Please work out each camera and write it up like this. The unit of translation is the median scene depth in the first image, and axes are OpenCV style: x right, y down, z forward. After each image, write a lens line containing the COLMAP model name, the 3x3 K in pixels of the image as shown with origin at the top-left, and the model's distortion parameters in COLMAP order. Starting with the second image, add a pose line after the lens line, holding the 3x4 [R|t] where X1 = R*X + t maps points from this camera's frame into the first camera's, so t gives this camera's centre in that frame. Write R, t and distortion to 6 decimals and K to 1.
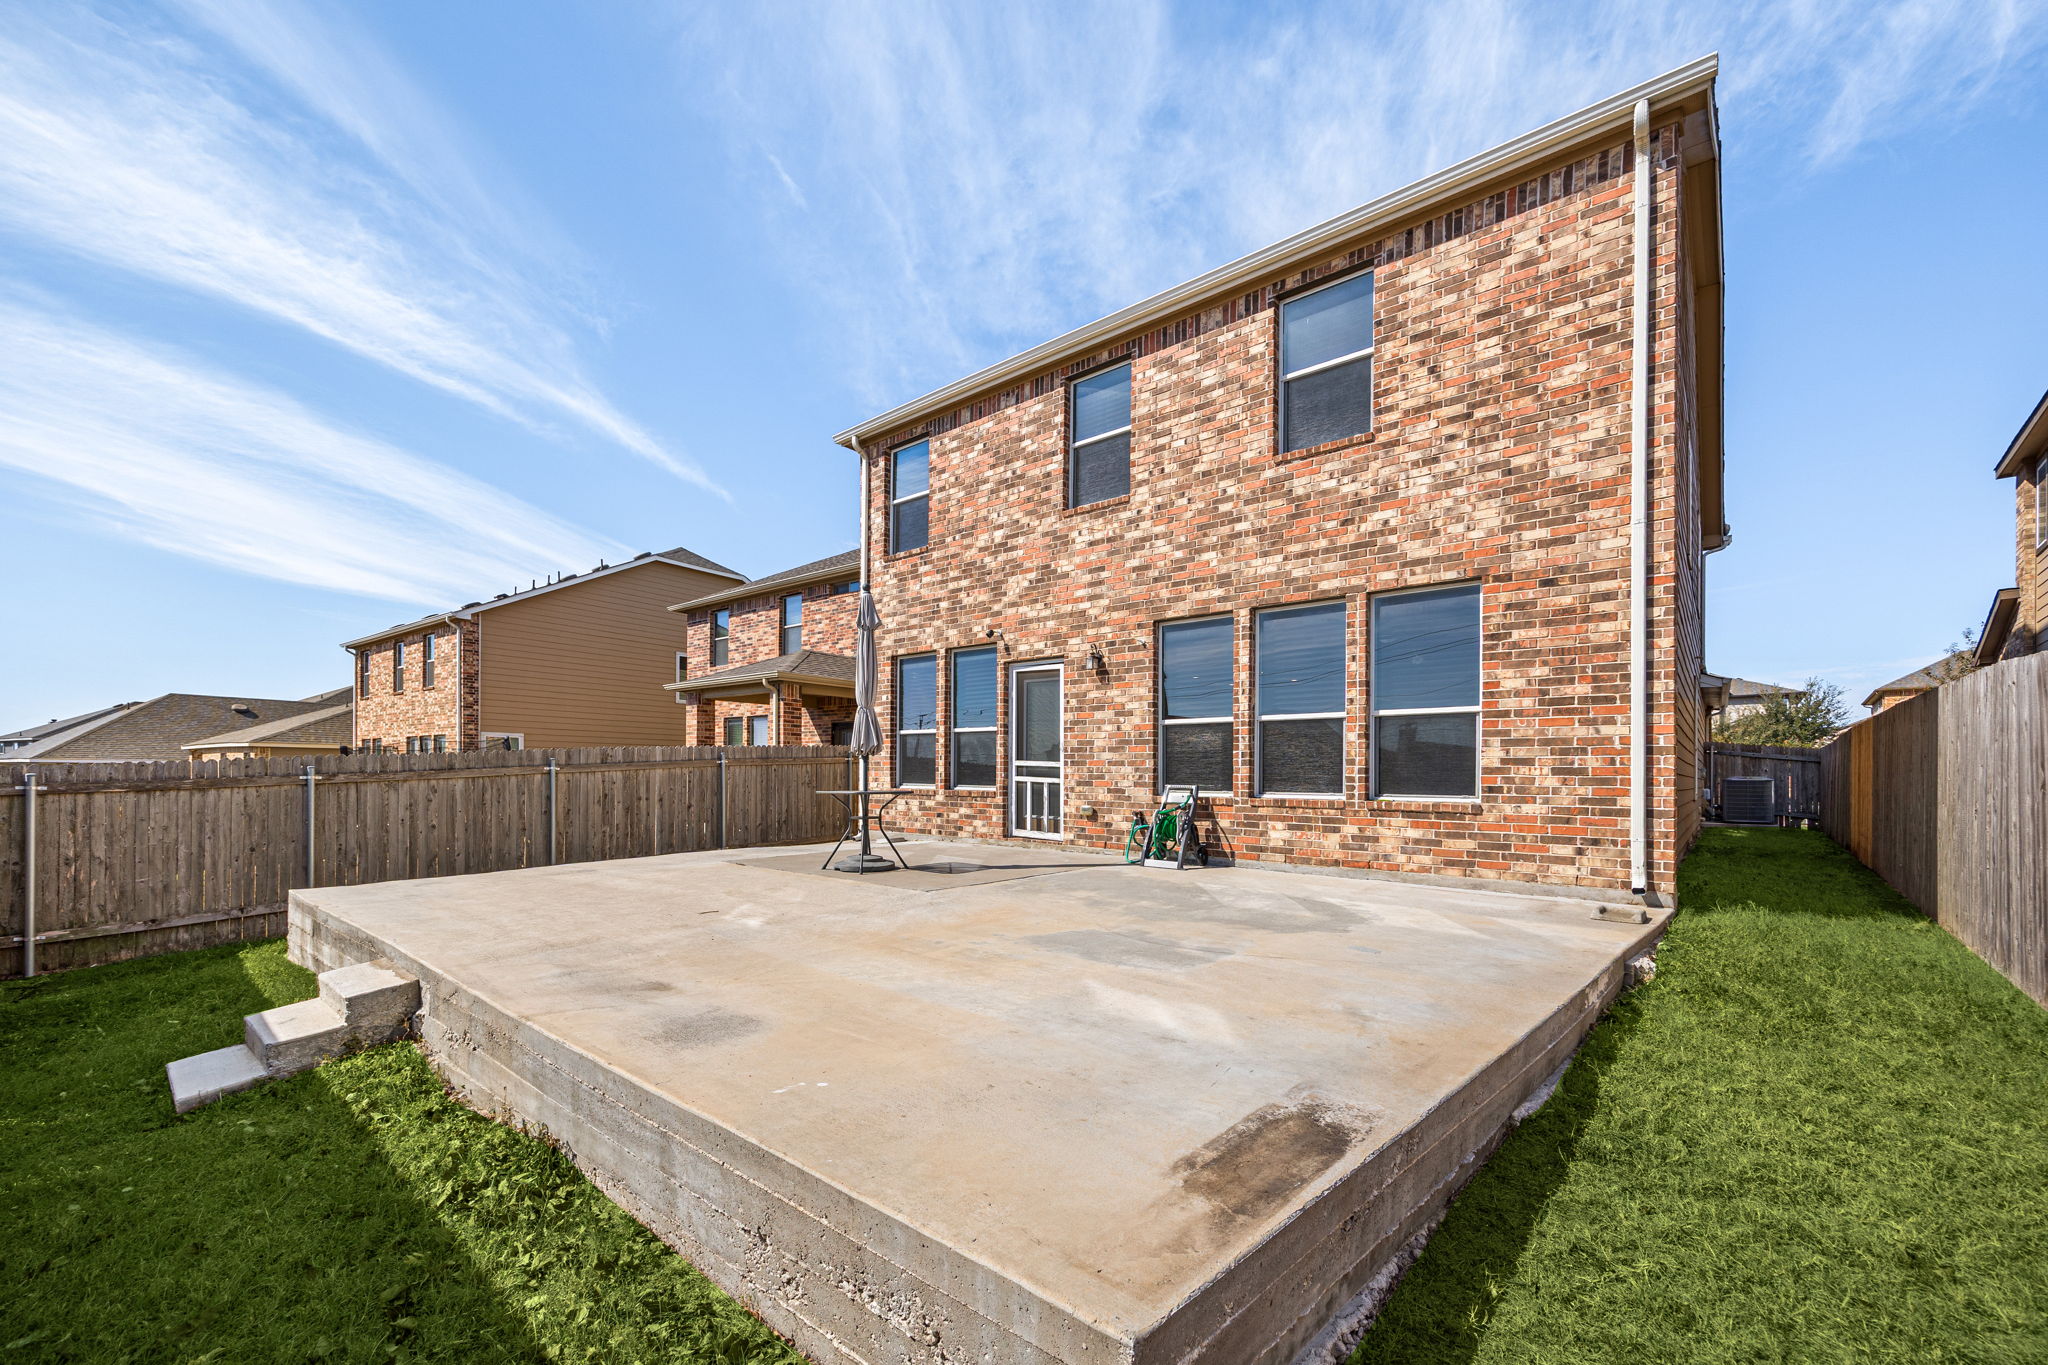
lens RADIAL K [[845.3, 0, 1069.4], [0, 845.3, 778.2], [0, 0, 1]] dist [0.000181, 0.000051]
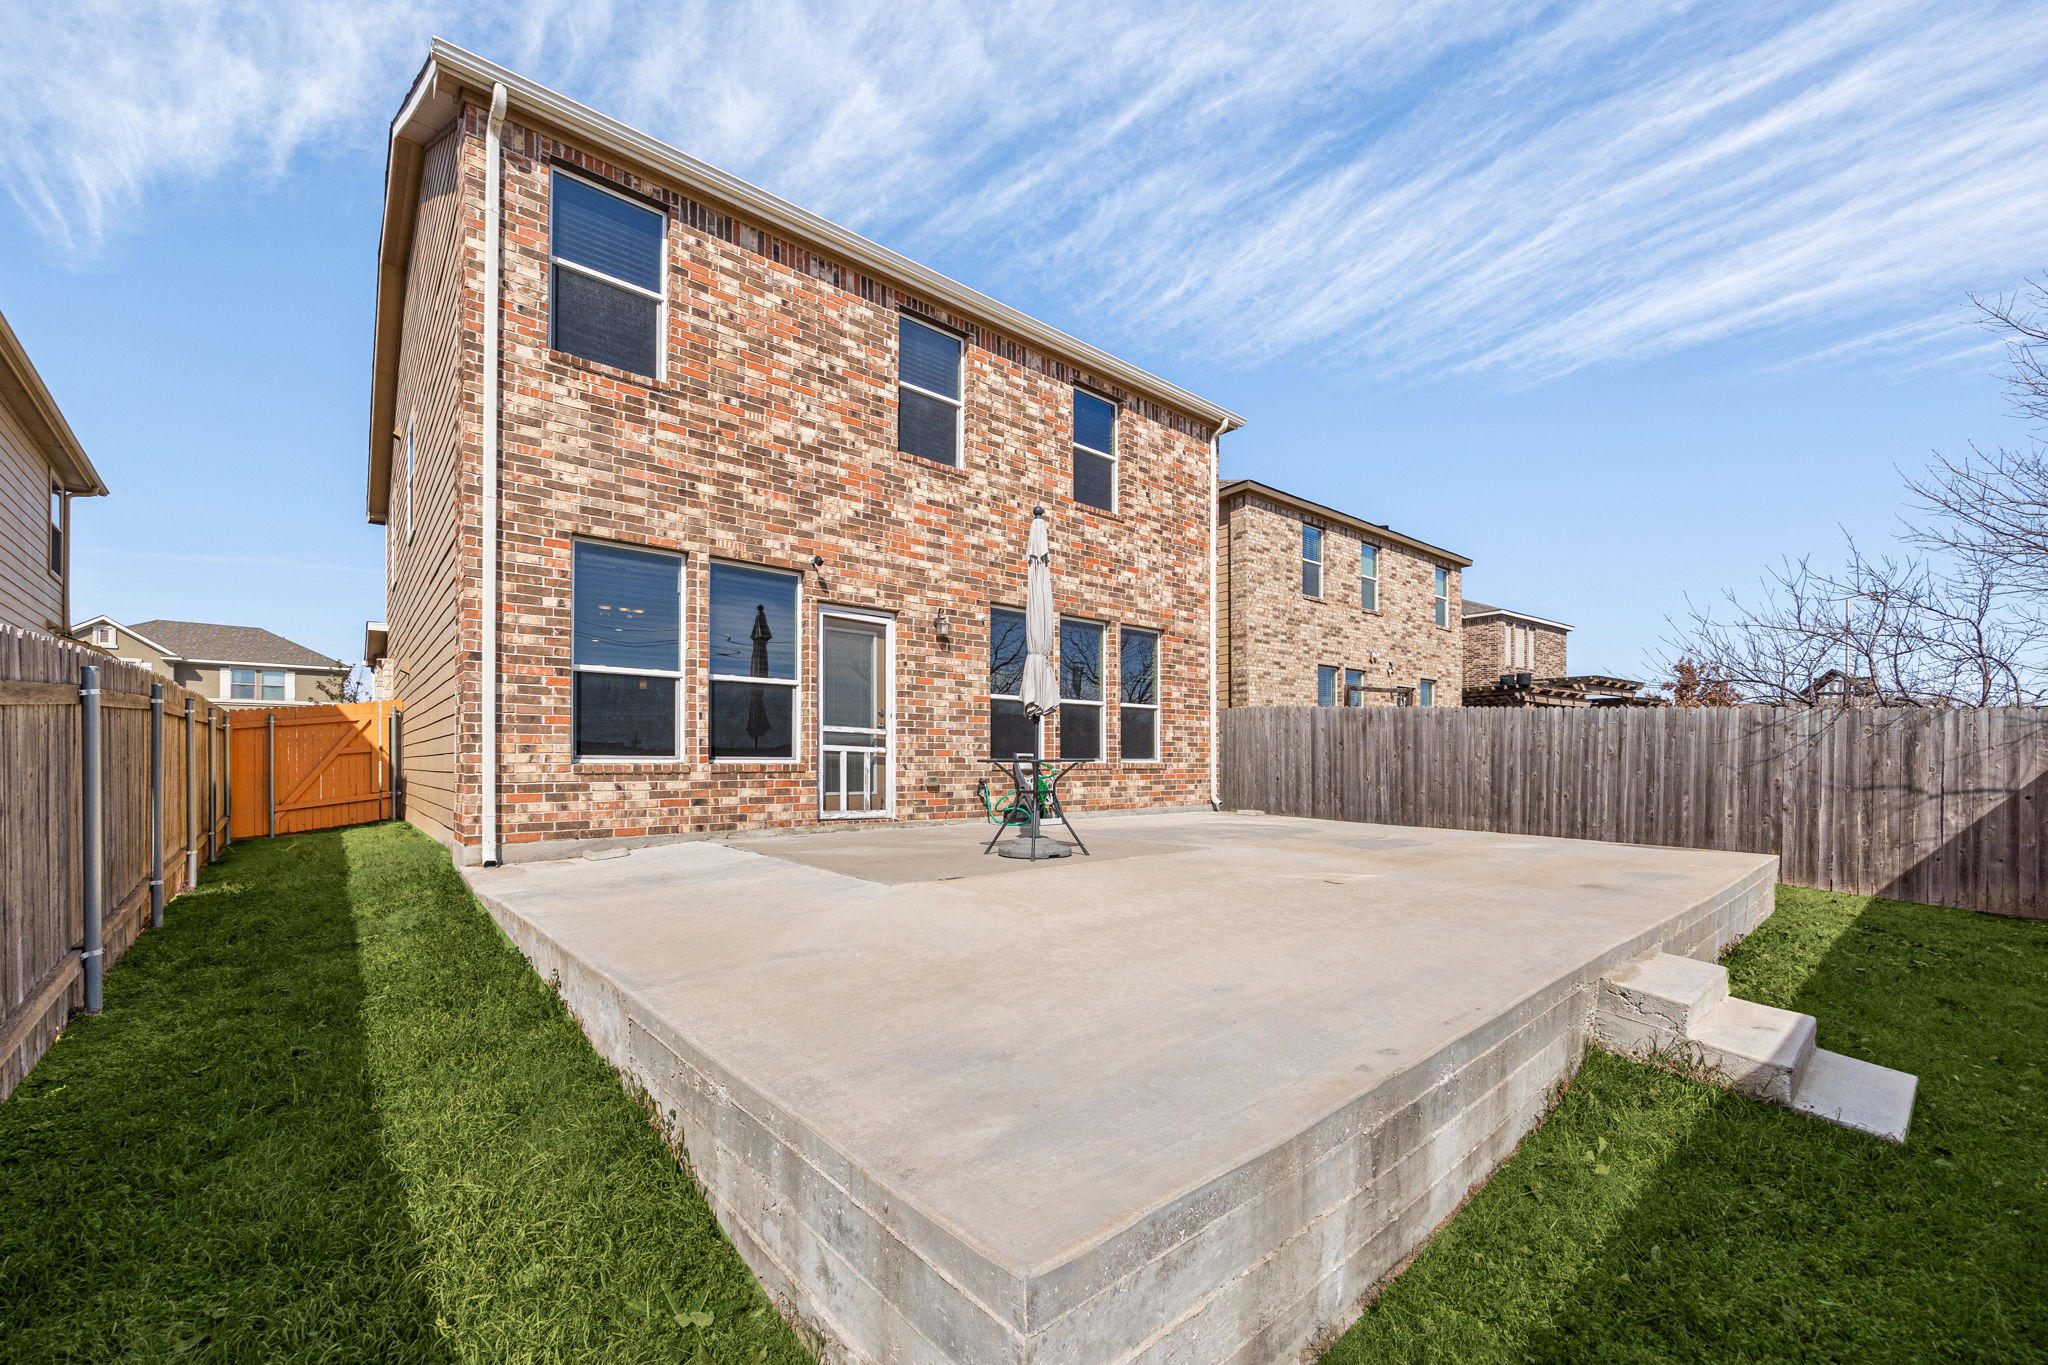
lens RADIAL K [[845.3, 0, 1081.3], [0, 845.3, 757.4], [0, 0, 1]] dist [0.000181, 0.000051]
pose [[0.106030, -0.004936, 0.994351, -0.900622], [0.003939, 0.999982, 0.004544, 0.007654], [-0.994355, 0.003435, 0.106047, 0.724933]]
